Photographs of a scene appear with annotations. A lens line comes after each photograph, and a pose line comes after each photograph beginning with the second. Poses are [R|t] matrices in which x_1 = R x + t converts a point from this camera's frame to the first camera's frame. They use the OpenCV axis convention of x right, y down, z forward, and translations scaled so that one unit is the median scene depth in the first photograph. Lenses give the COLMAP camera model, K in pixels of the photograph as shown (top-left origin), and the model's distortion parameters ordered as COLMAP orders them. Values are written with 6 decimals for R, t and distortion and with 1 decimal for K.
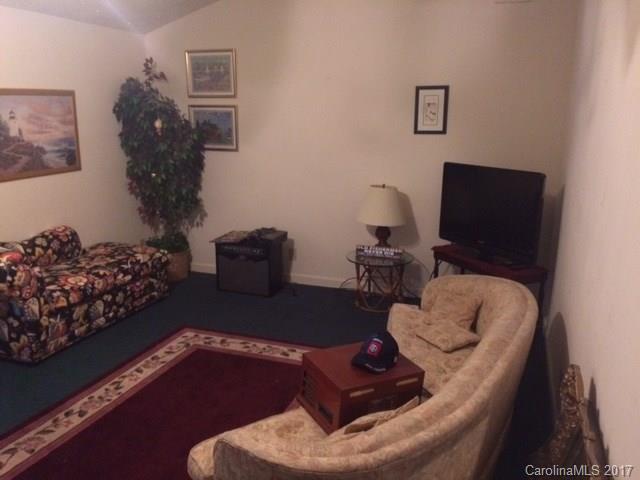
lens RADIAL K [[548.6, 0, 321.6], [0, 548.6, 239.3], [0, 0, 1]] dist [0.043963, -0.068901]
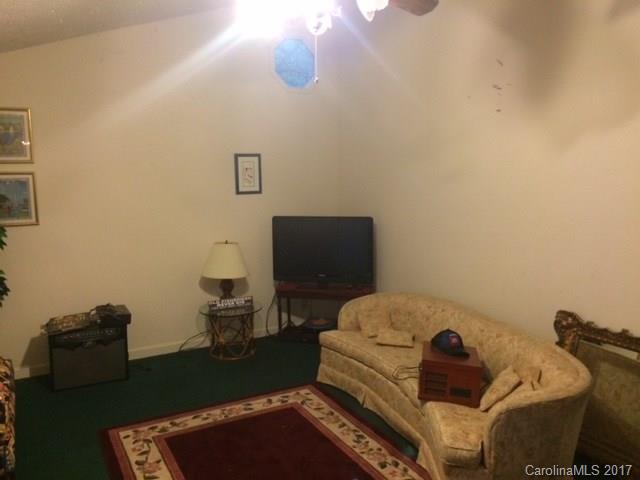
lens RADIAL K [[548.6, 0, 321.6], [0, 548.6, 237.3], [0, 0, 1]] dist [0.043963, -0.068901]
pose [[0.656477, -0.105204, 0.746974, -0.654263], [0.185478, 0.982339, -0.024655, -0.051310], [-0.731188, 0.154733, 0.664396, 0.152347]]
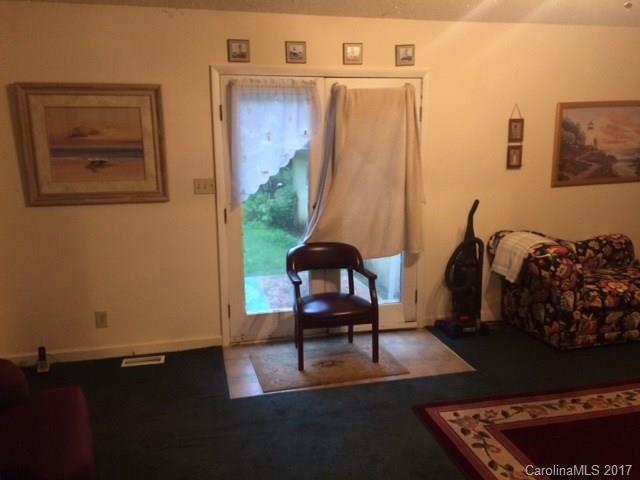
lens RADIAL K [[548.6, 0, 320.9], [0, 548.6, 239.9], [0, 0, 1]] dist [0.043963, -0.068901]
pose [[0.552066, 0.148546, -0.820462, 0.078710], [-0.170144, 0.983368, 0.063555, 0.019045], [0.816256, 0.104510, 0.568158, -0.032373]]
